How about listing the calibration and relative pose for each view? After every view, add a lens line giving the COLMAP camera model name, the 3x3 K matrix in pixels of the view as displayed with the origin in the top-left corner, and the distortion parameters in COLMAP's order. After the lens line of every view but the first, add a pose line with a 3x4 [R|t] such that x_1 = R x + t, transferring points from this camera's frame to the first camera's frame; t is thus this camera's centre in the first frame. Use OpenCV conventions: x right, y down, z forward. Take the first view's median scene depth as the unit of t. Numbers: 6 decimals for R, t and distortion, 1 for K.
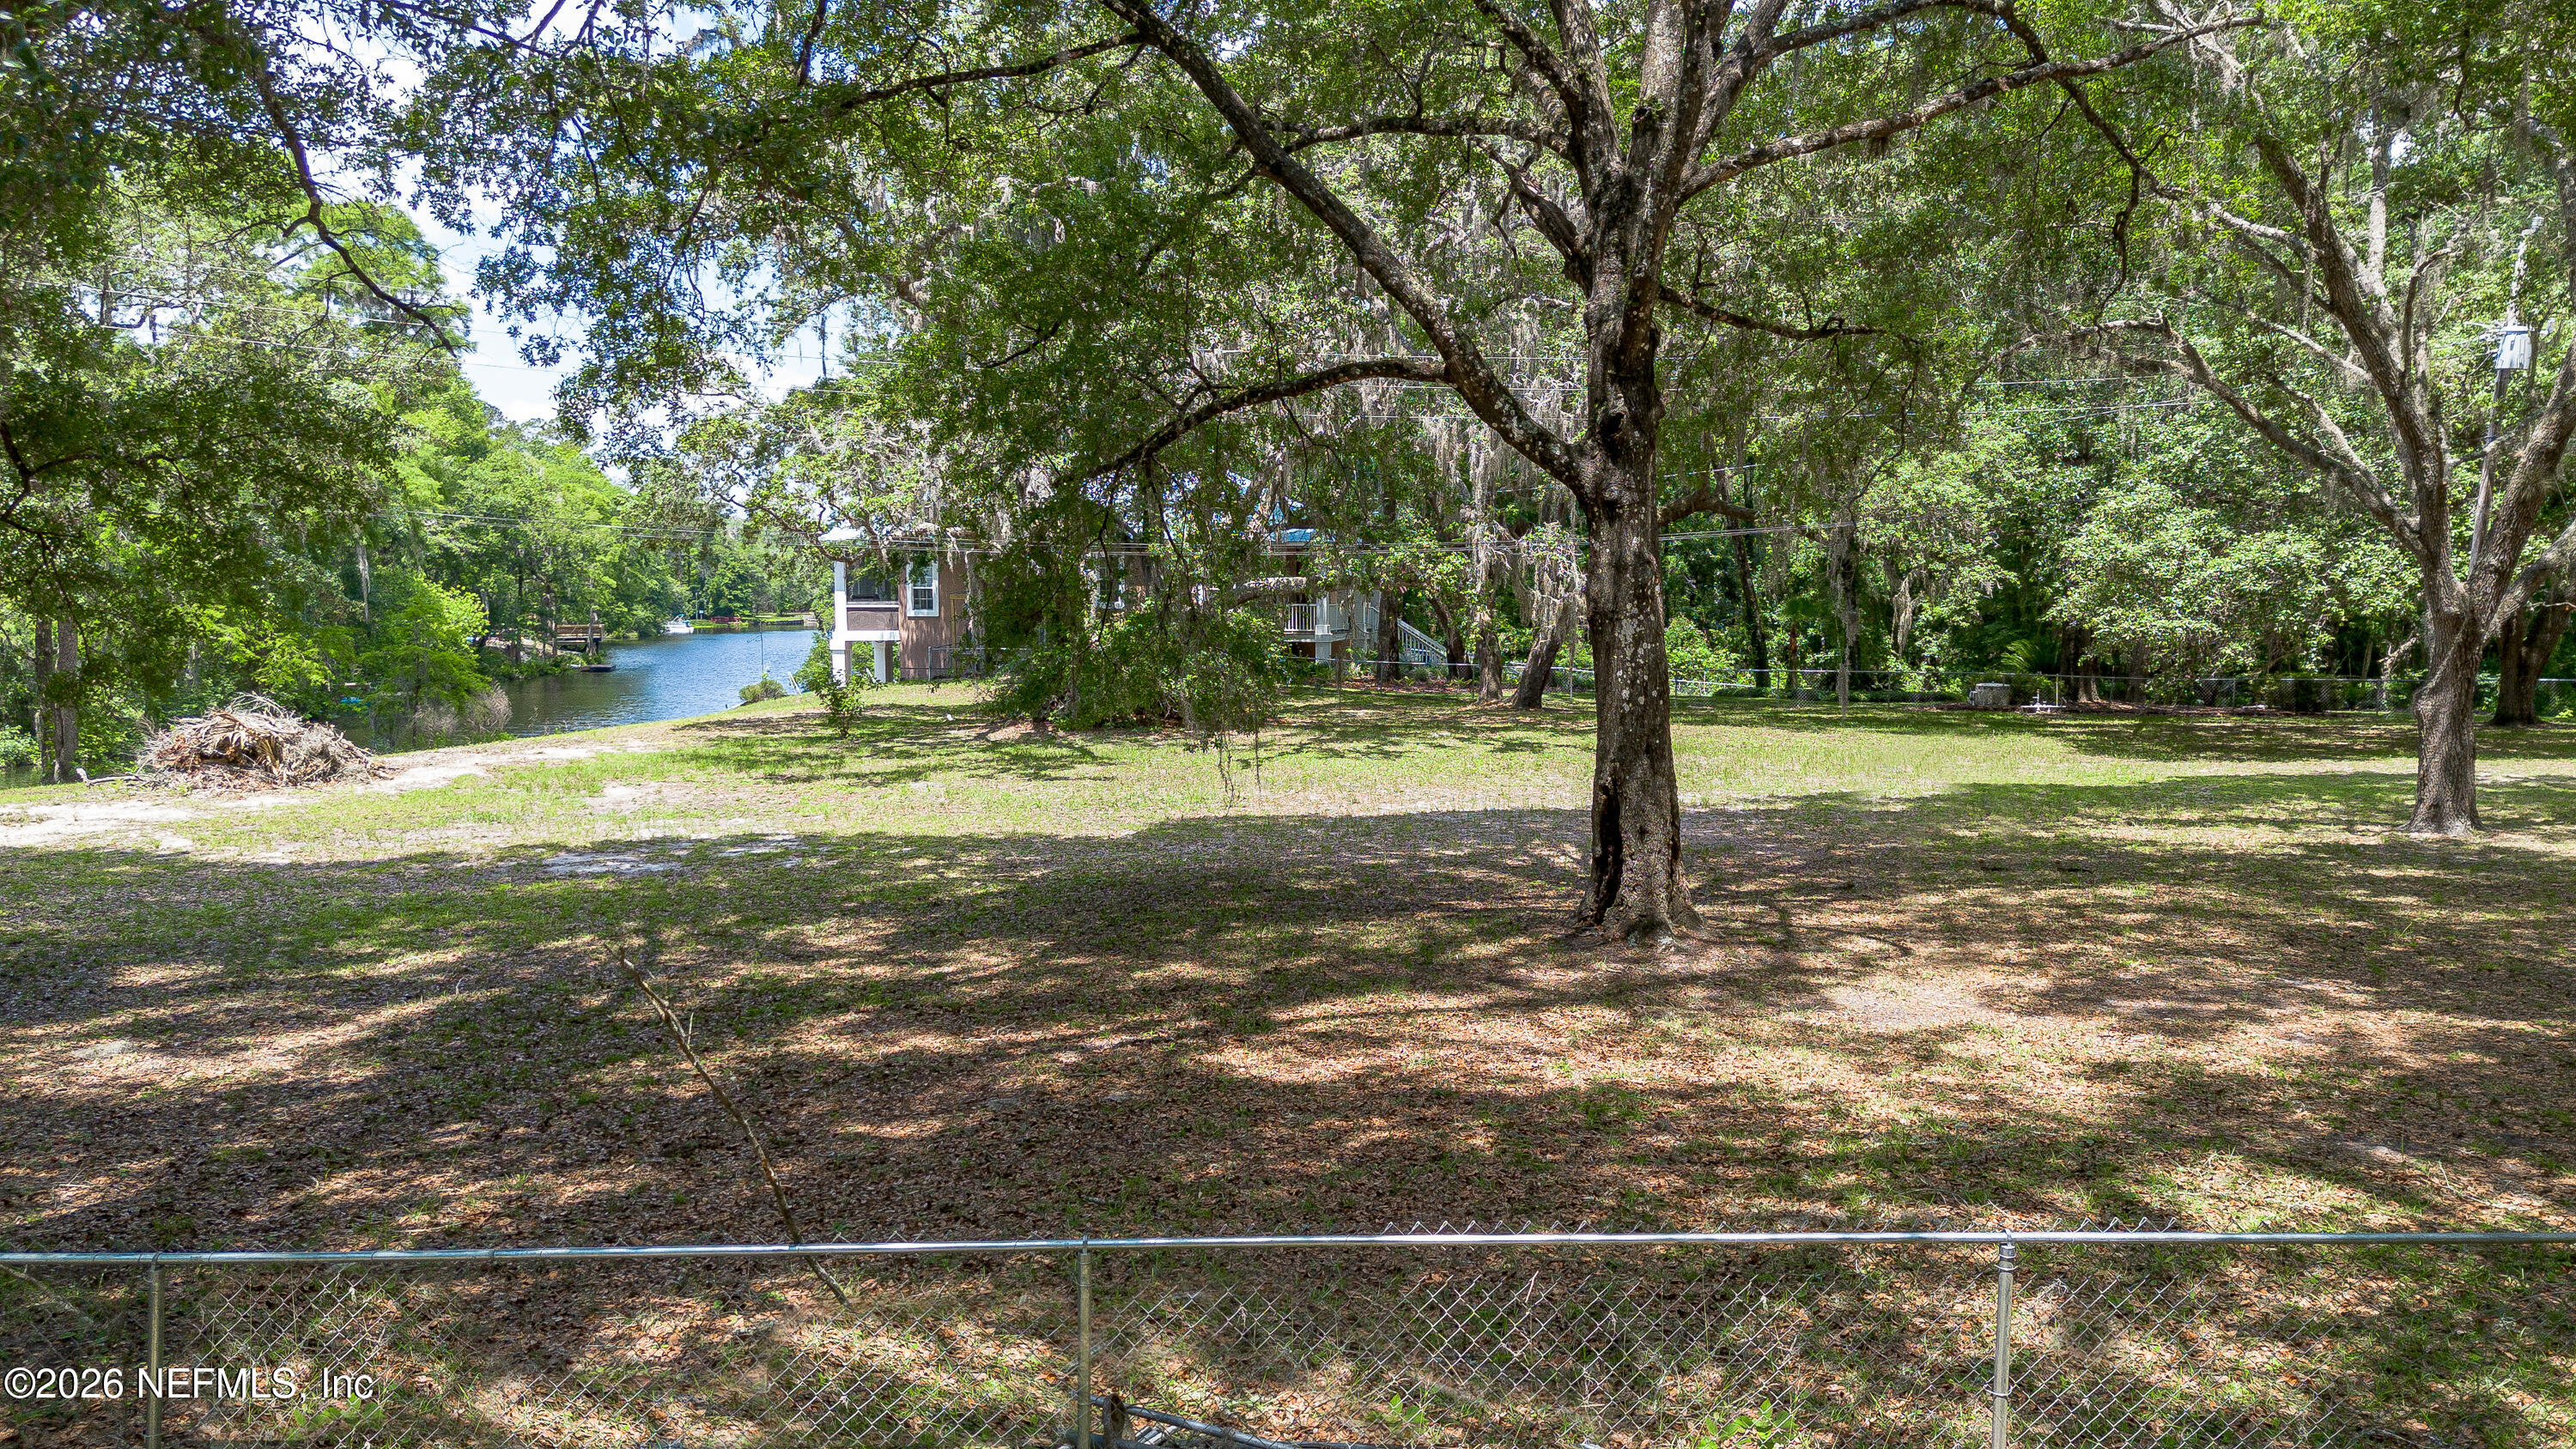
lens RADIAL K [[1685.9, 0, 1292.8], [0, 1685.9, 724.9], [0, 0, 1]] dist [0.005310, 0.000415]
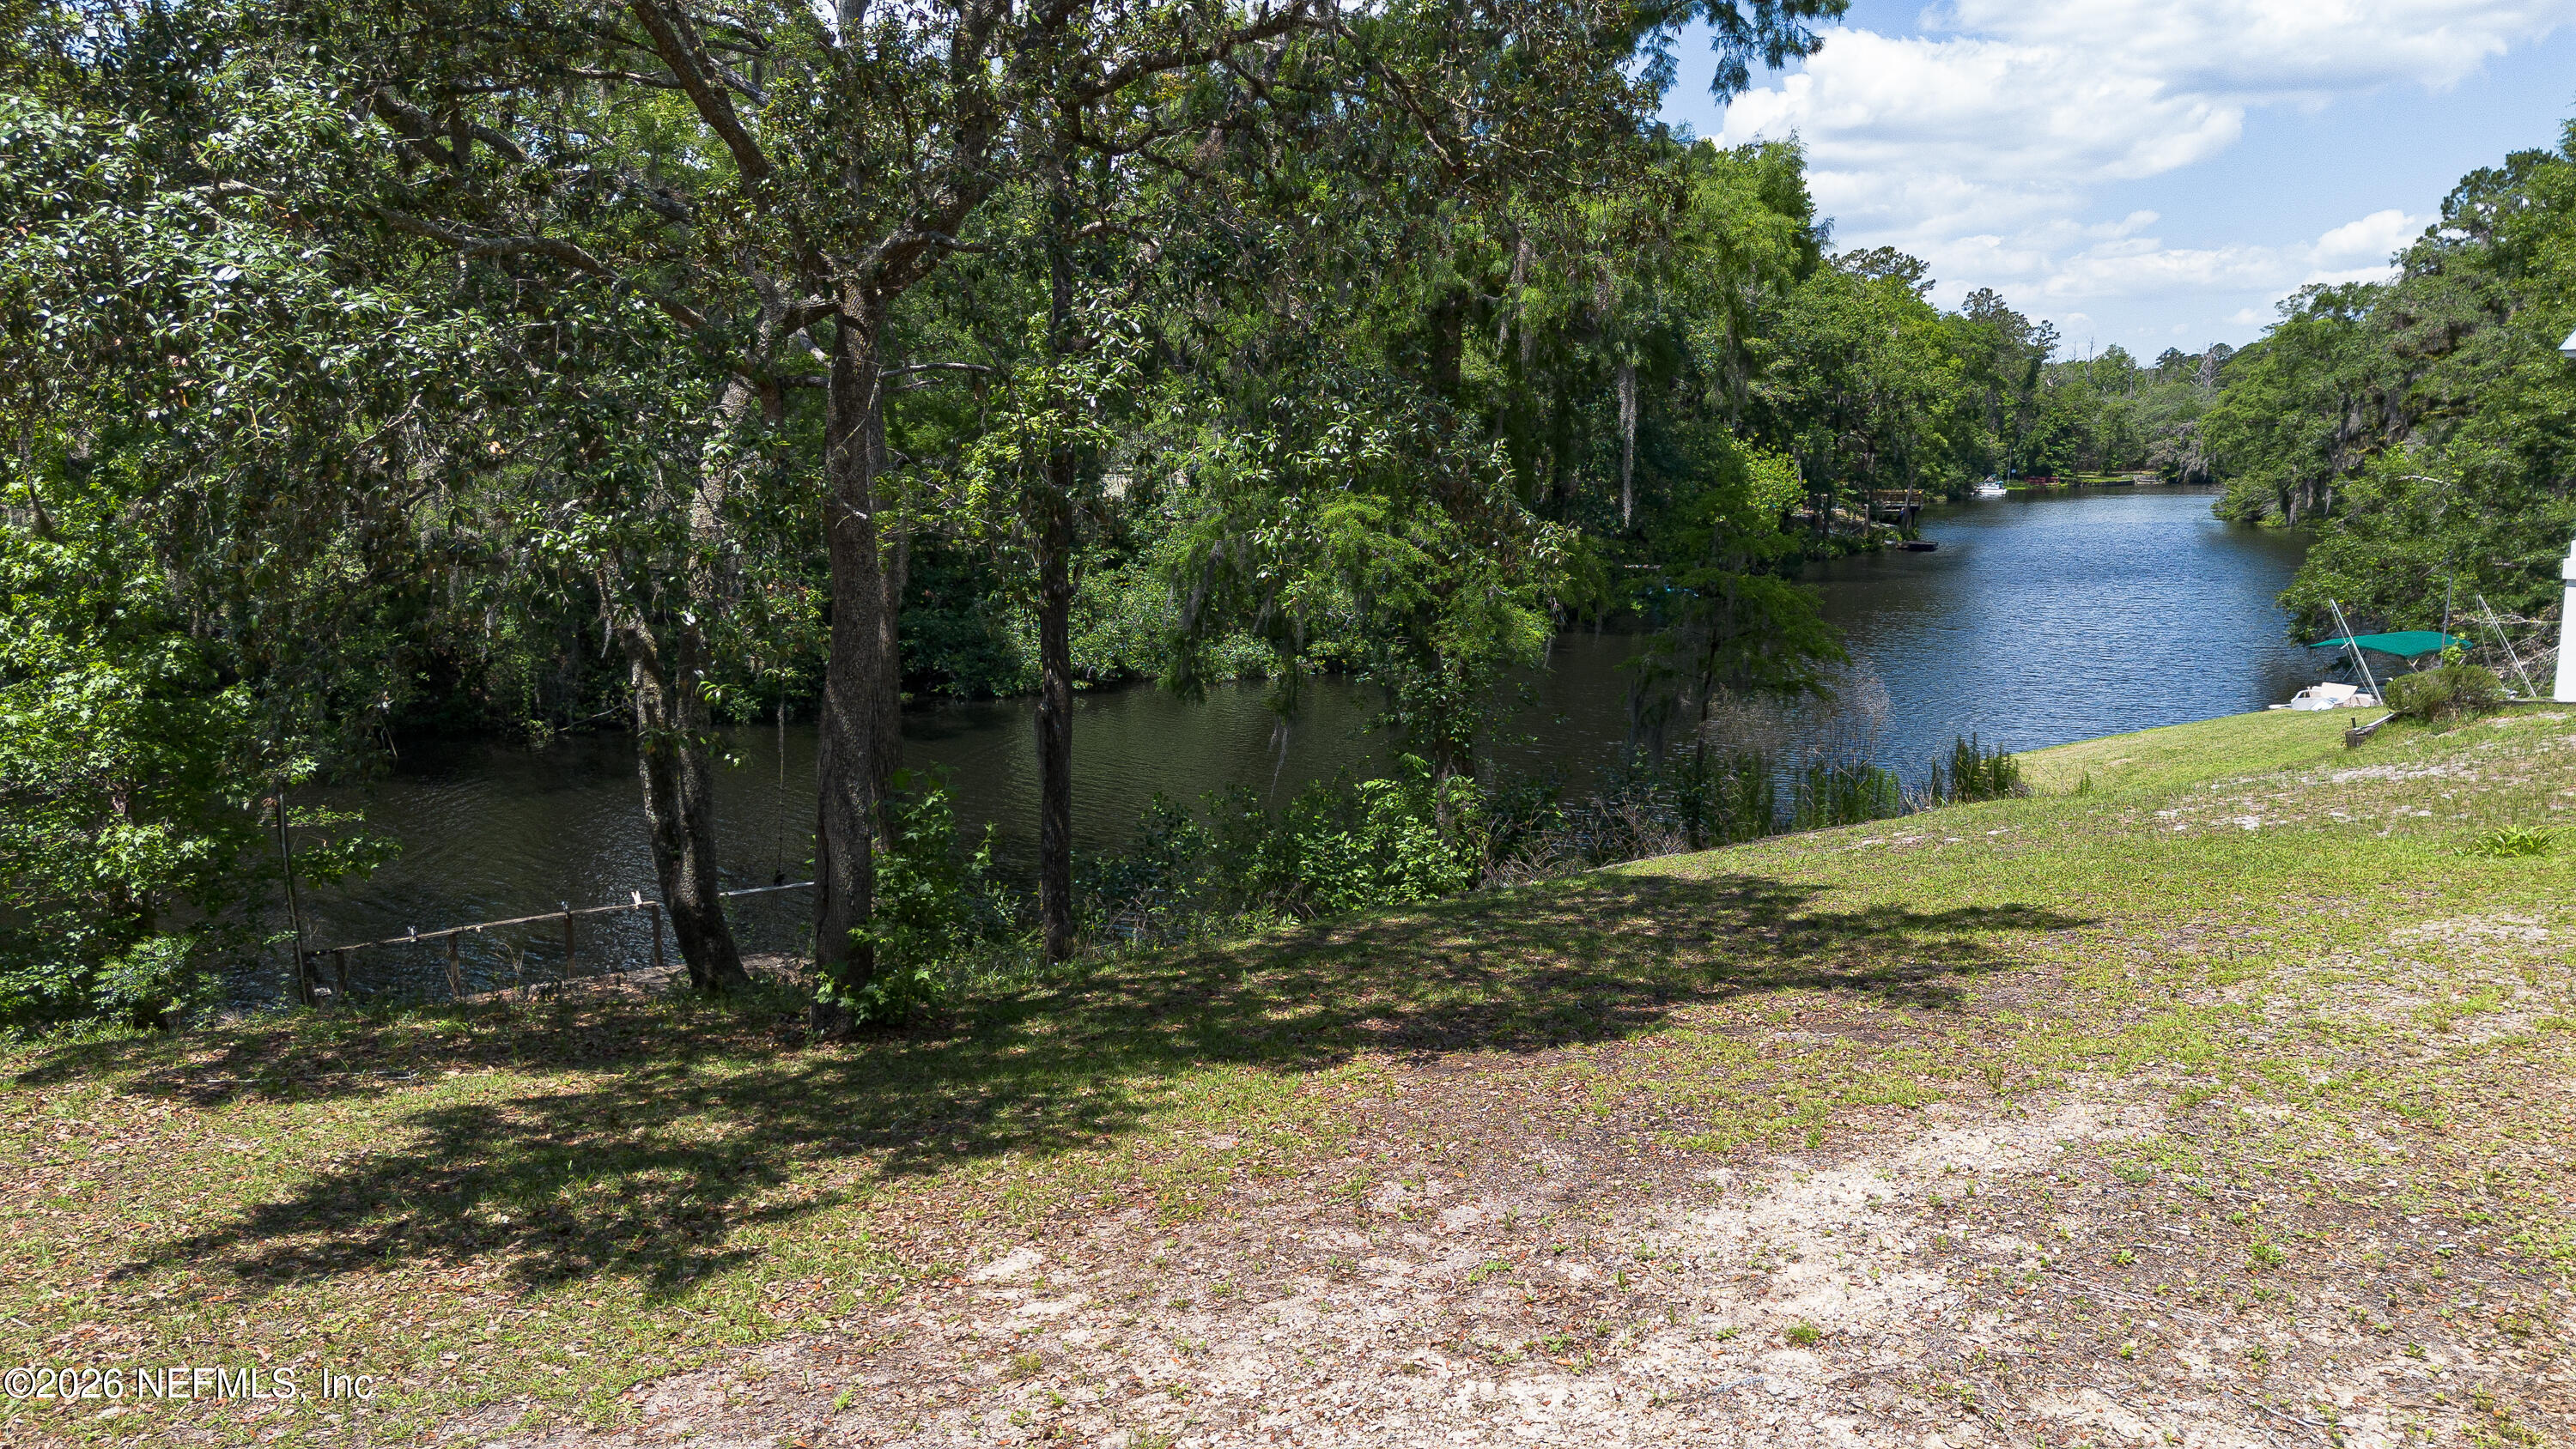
lens RADIAL K [[1685.9, 0, 1289.1], [0, 1685.9, 728.3], [0, 0, 1]] dist [0.005310, 0.000415]
pose [[0.750293, 0.109417, -0.651988, -0.102198], [-0.052434, 0.992951, 0.106298, -0.017233], [0.659023, -0.045568, 0.750741, 0.193344]]
